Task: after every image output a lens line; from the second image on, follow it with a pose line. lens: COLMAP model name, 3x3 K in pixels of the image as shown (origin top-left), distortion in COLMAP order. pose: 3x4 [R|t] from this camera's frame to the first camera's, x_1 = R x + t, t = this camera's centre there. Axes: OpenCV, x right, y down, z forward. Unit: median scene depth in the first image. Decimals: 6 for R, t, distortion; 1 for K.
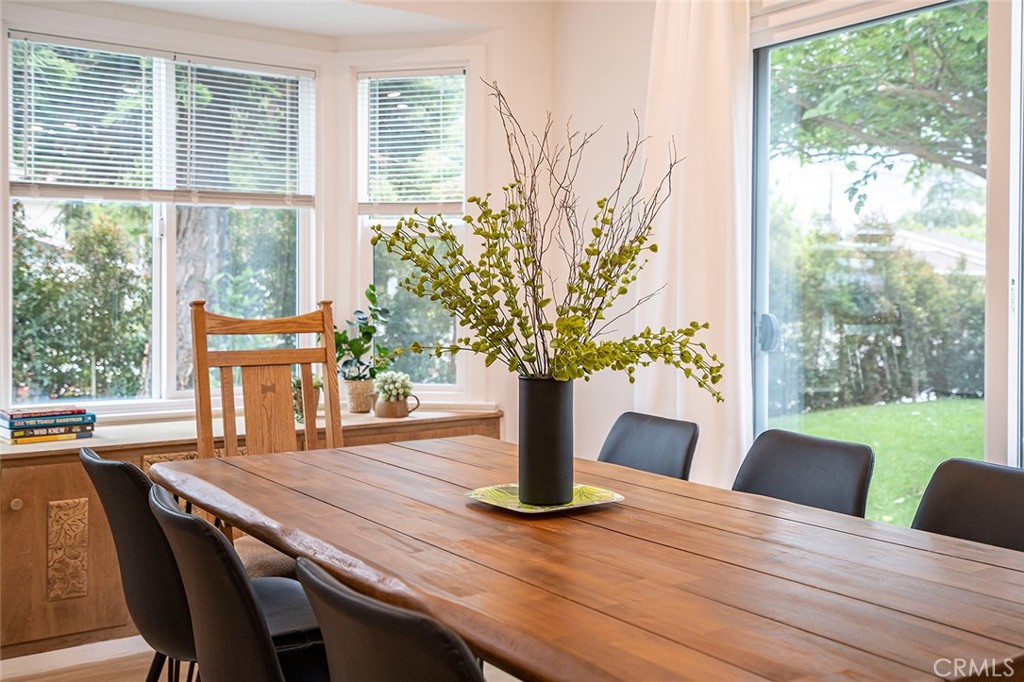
lens RADIAL K [[1026.2, 0, 514.2], [0, 1026.2, 311.7], [0, 0, 1]] dist [0.011641, -0.004170]
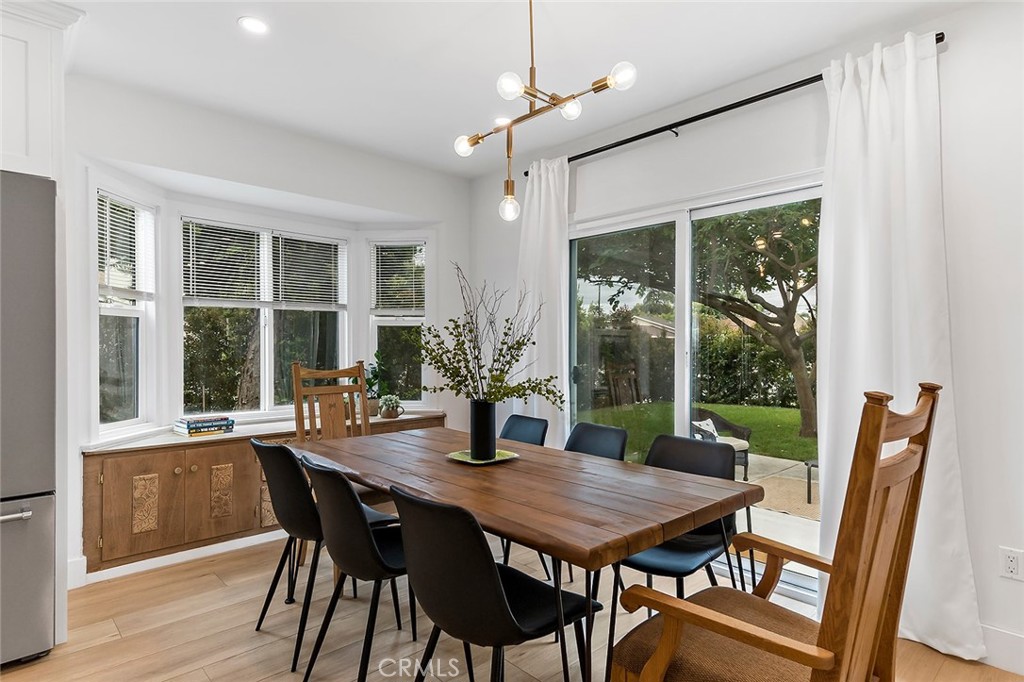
lens RADIAL K [[552.9, 0, 507.8], [0, 552.9, 355.0], [0, 0, 1]] dist [0.021461, -0.002032]
pose [[0.990735, -0.003364, 0.135768, -0.074407], [0.003624, 0.999992, -0.001670, -0.030565], [-0.135761, 0.002147, 0.990739, -0.164328]]
